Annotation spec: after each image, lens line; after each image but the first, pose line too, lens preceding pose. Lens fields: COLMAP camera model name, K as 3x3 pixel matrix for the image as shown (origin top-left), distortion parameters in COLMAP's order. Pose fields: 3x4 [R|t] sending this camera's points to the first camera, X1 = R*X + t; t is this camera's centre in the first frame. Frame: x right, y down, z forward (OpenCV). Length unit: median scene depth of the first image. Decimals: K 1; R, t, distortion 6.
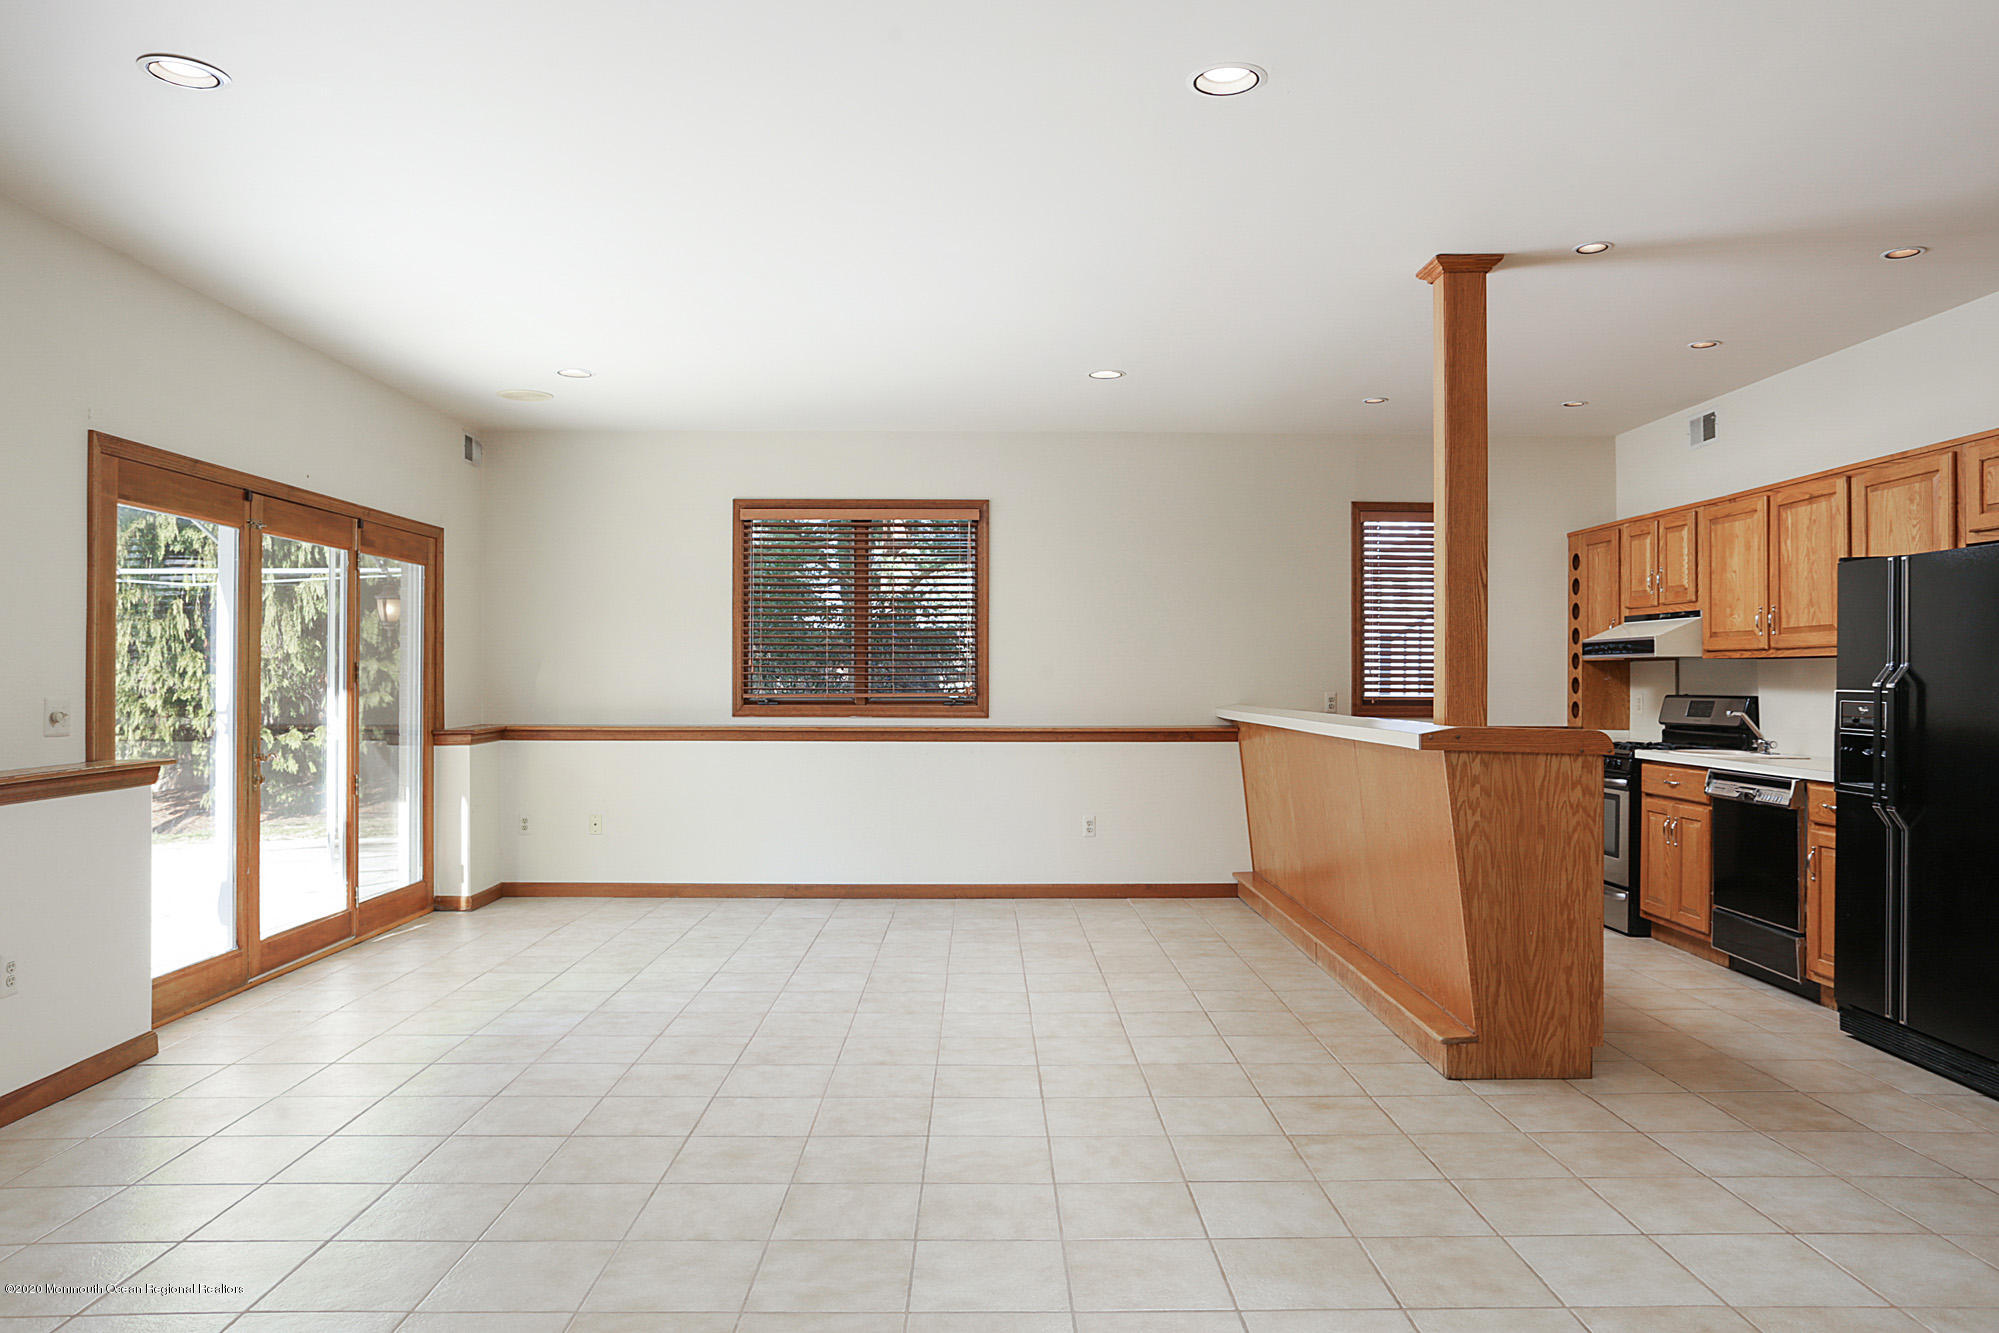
lens RADIAL K [[1330.1, 0, 999.5], [0, 1330.1, 674.5], [0, 0, 1]] dist [0.001643, 0.003836]
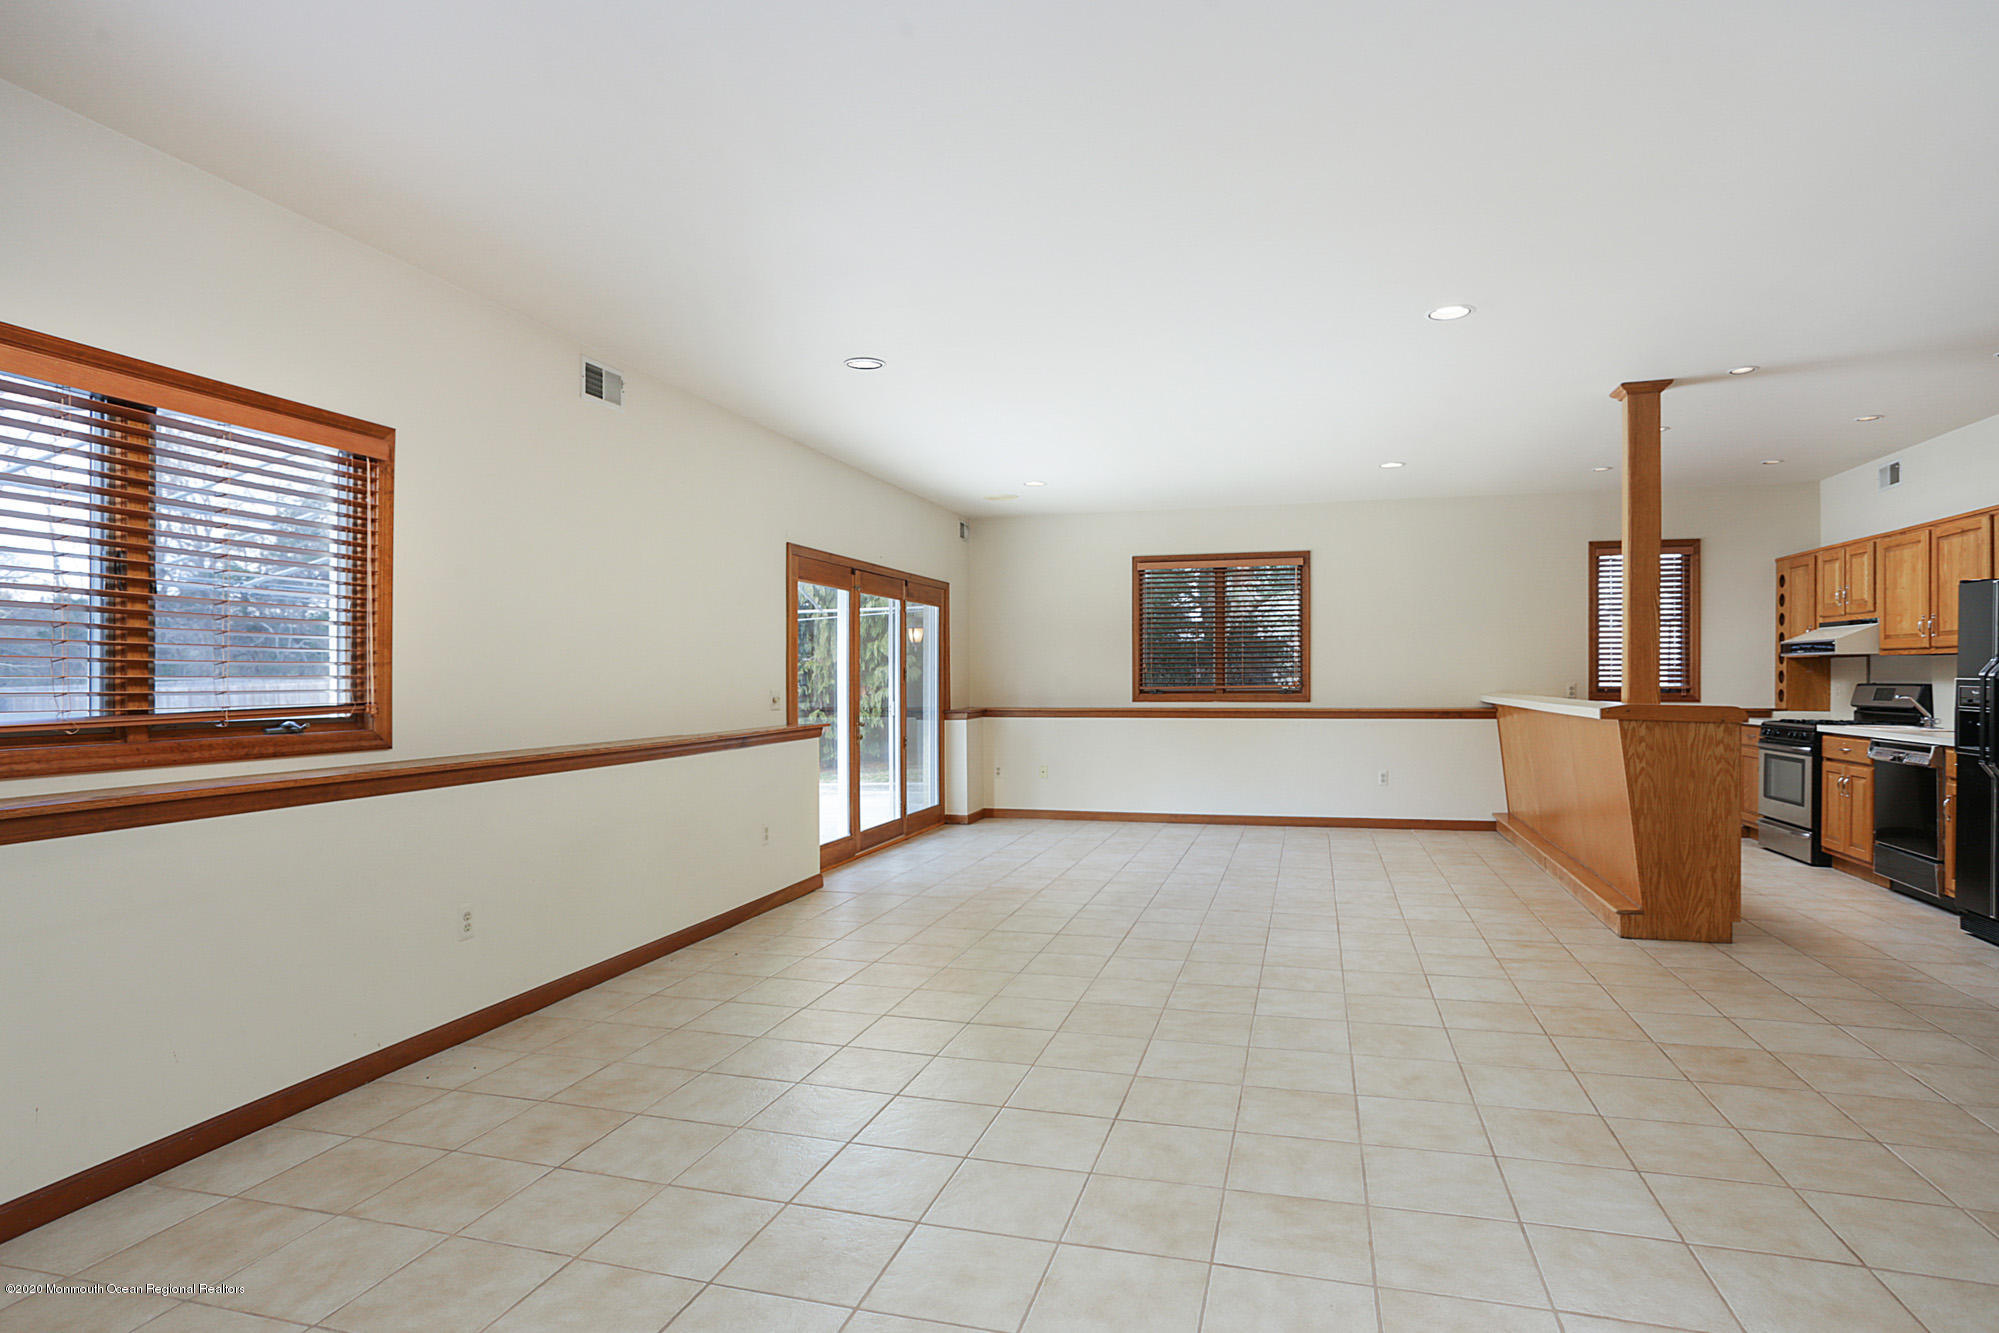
lens RADIAL K [[1010.4, 0, 983.7], [0, 1010.4, 694.1], [0, 0, 1]] dist [-0.024412, 0.005129]
pose [[0.946606, -0.002025, -0.322386, 0.012424], [0.008523, 0.999788, 0.018744, 0.000448], [0.322280, -0.020491, 0.946423, -0.200539]]
